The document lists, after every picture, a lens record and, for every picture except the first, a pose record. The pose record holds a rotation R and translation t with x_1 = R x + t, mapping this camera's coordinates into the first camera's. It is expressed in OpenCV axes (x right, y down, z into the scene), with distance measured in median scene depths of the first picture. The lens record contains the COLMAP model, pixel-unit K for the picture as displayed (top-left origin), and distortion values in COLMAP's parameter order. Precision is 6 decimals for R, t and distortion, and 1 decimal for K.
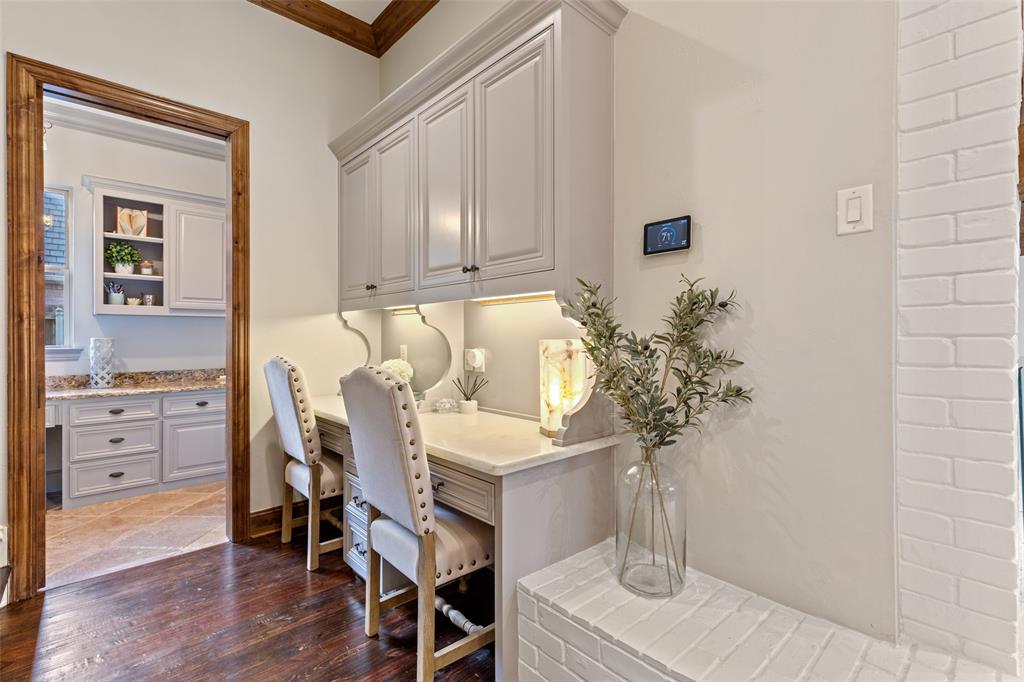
lens RADIAL K [[462.6, 0, 512.5], [0, 462.6, 337.1], [0, 0, 1]] dist [0.007484, -0.000619]
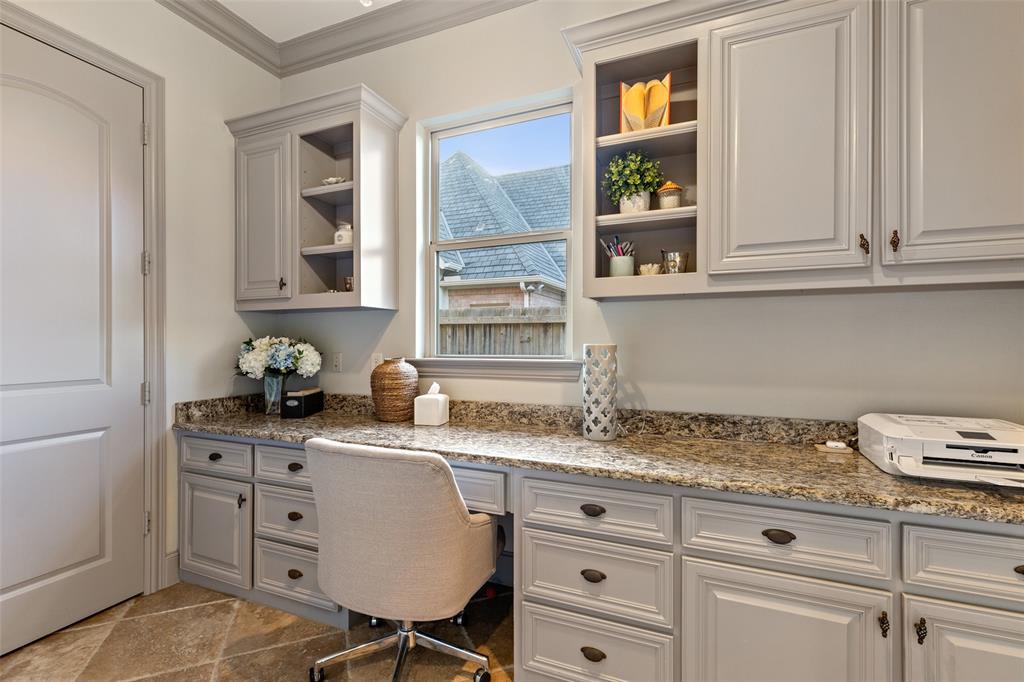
lens RADIAL K [[462.6, 0, 512.7], [0, 462.6, 337.8], [0, 0, 1]] dist [0.007484, -0.000619]
pose [[0.411011, -0.003978, -0.911622, -0.437490], [0.000374, 0.999991, -0.004195, -0.002123], [0.911631, 0.001383, 0.411008, 0.683339]]
